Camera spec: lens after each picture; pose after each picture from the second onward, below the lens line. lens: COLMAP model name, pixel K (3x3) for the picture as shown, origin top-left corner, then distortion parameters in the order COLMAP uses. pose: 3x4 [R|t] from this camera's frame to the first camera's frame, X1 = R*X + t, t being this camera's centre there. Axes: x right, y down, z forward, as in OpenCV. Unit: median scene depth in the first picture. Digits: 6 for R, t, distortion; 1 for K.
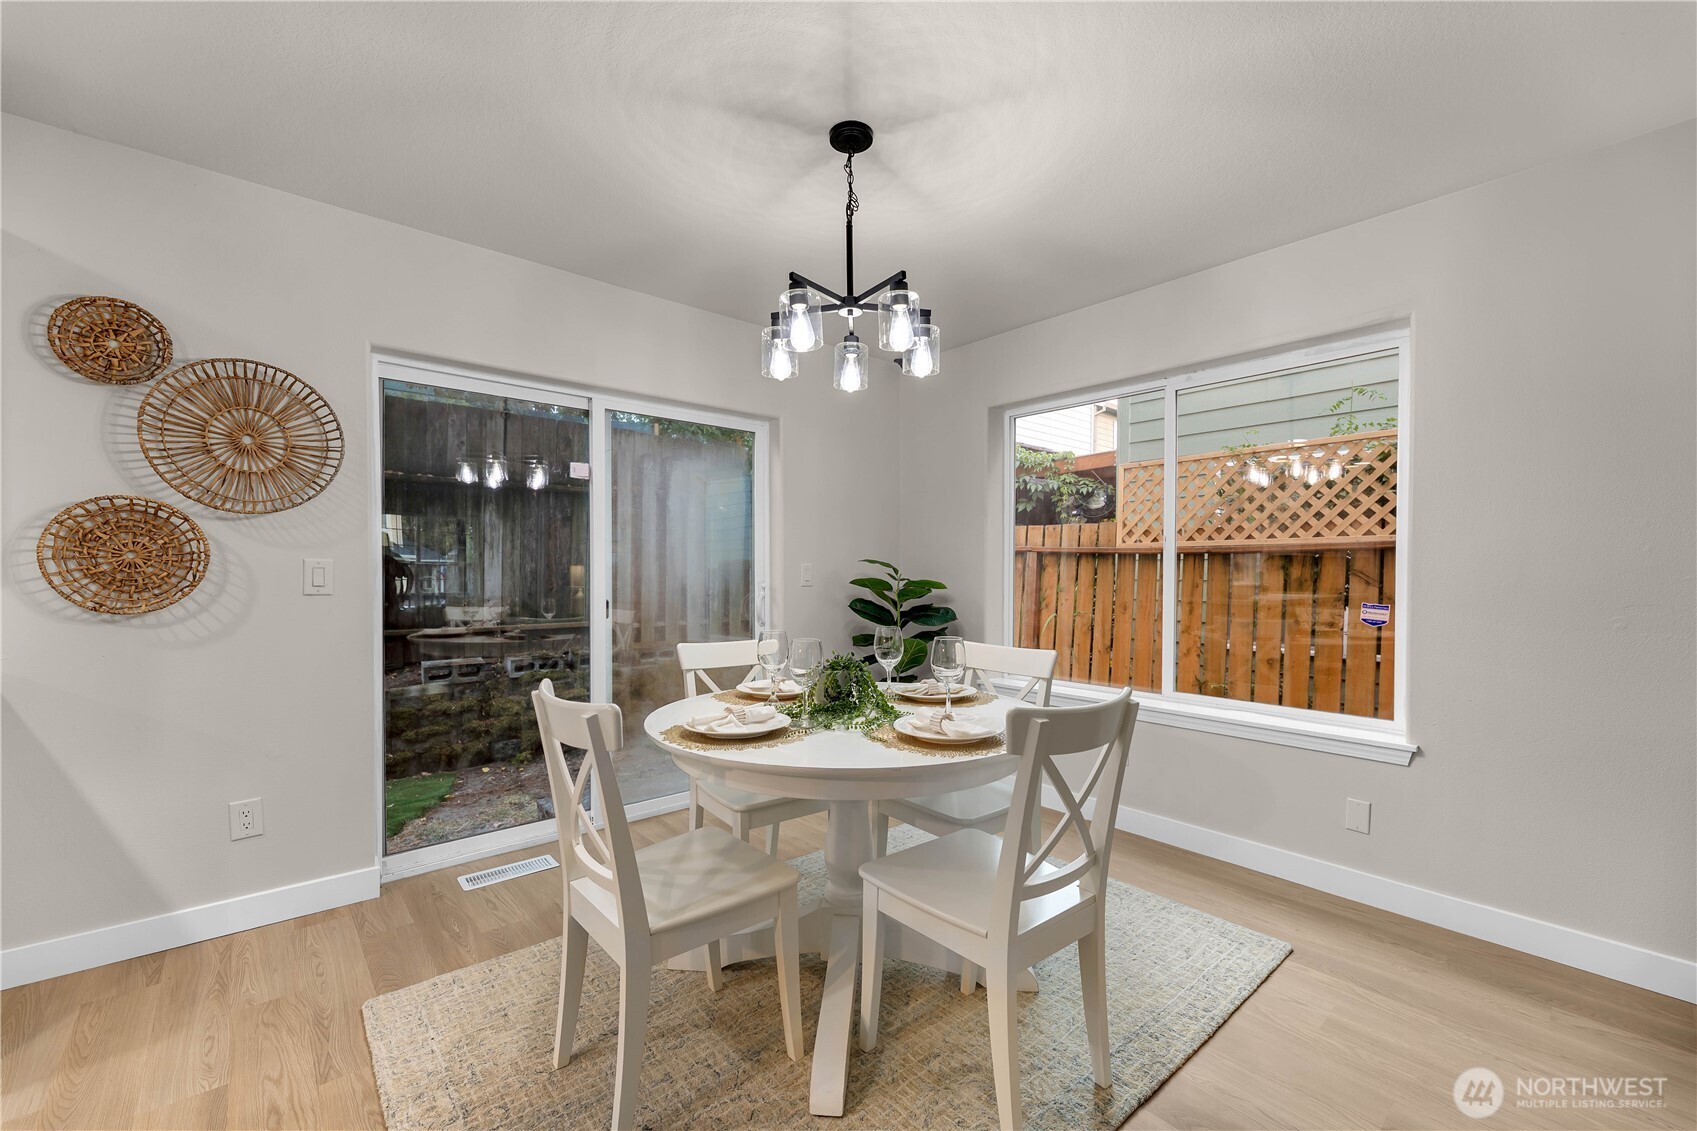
lens RADIAL K [[698.1, 0, 849.0], [0, 698.1, 574.5], [0, 0, 1]] dist [0.006656, 0.000228]
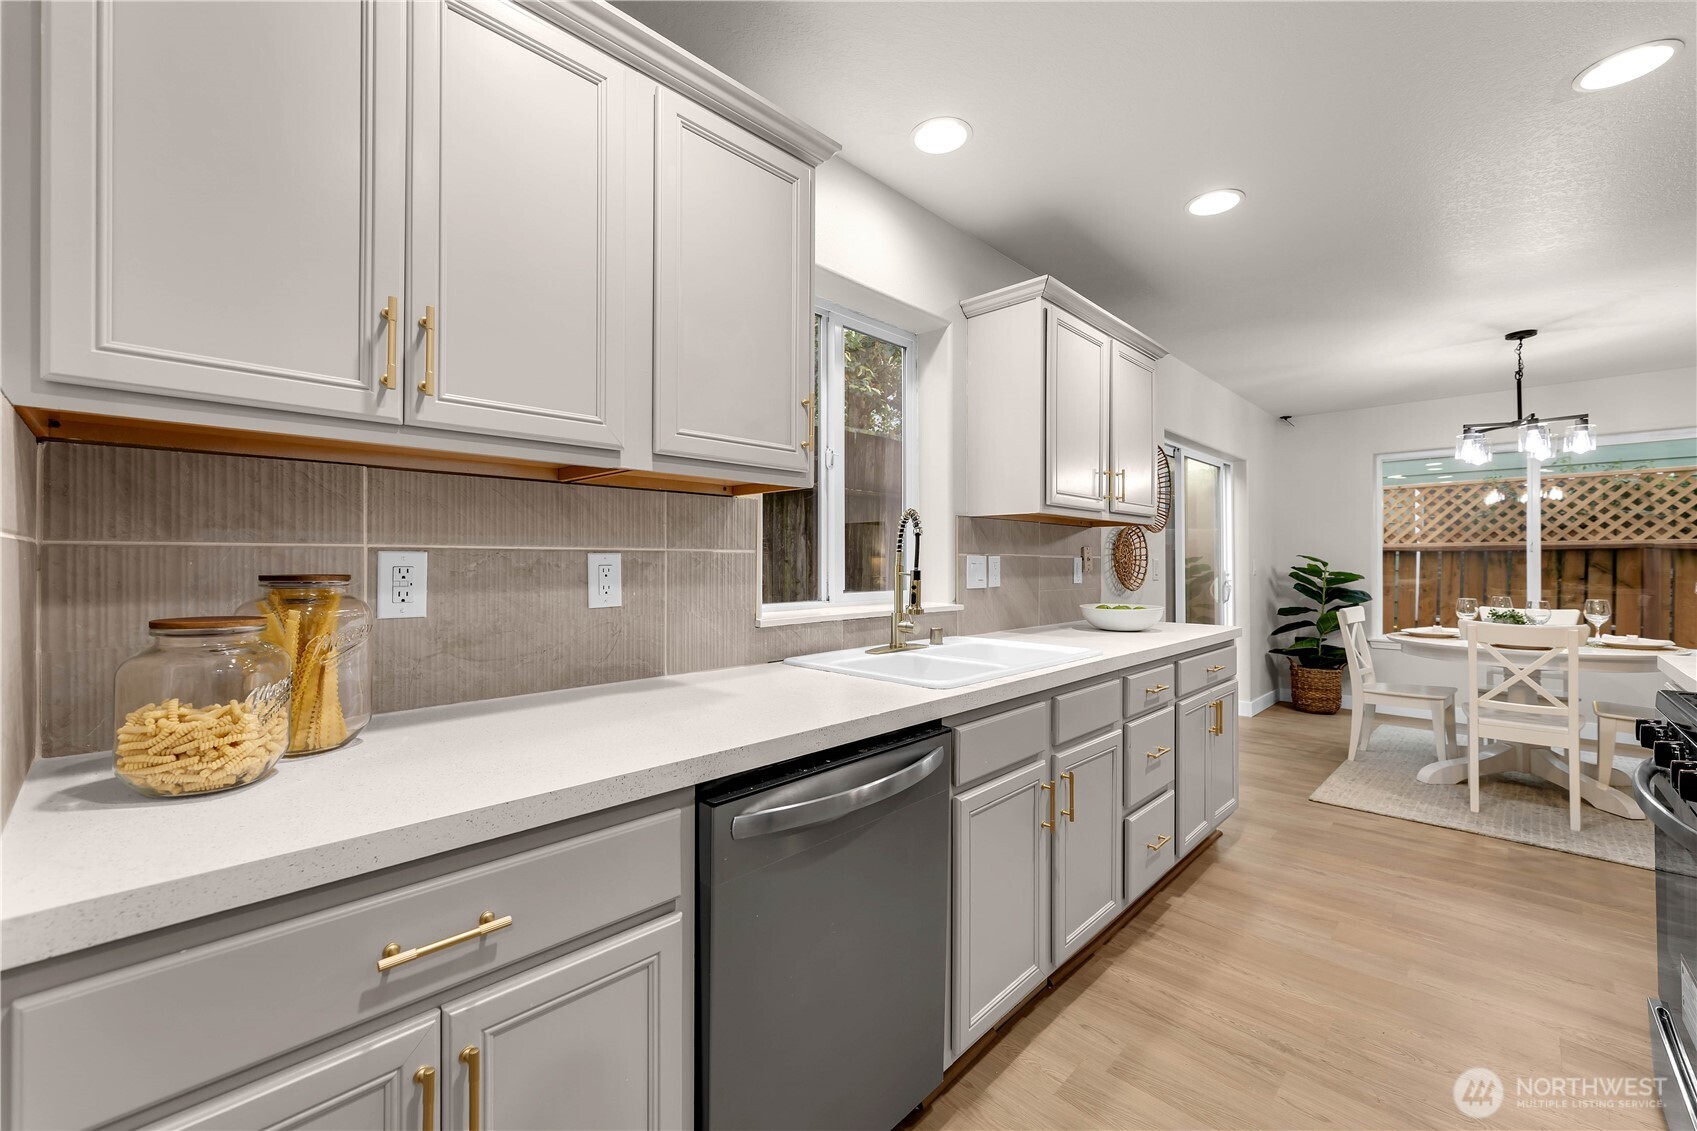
lens RADIAL K [[698.1, 0, 835.4], [0, 698.1, 568.3], [0, 0, 1]] dist [0.006656, 0.000228]
pose [[0.994785, -0.005185, 0.101863, -1.689119], [0.004634, 0.999973, 0.005649, -0.014484], [-0.101890, -0.005148, 0.994782, -0.569987]]
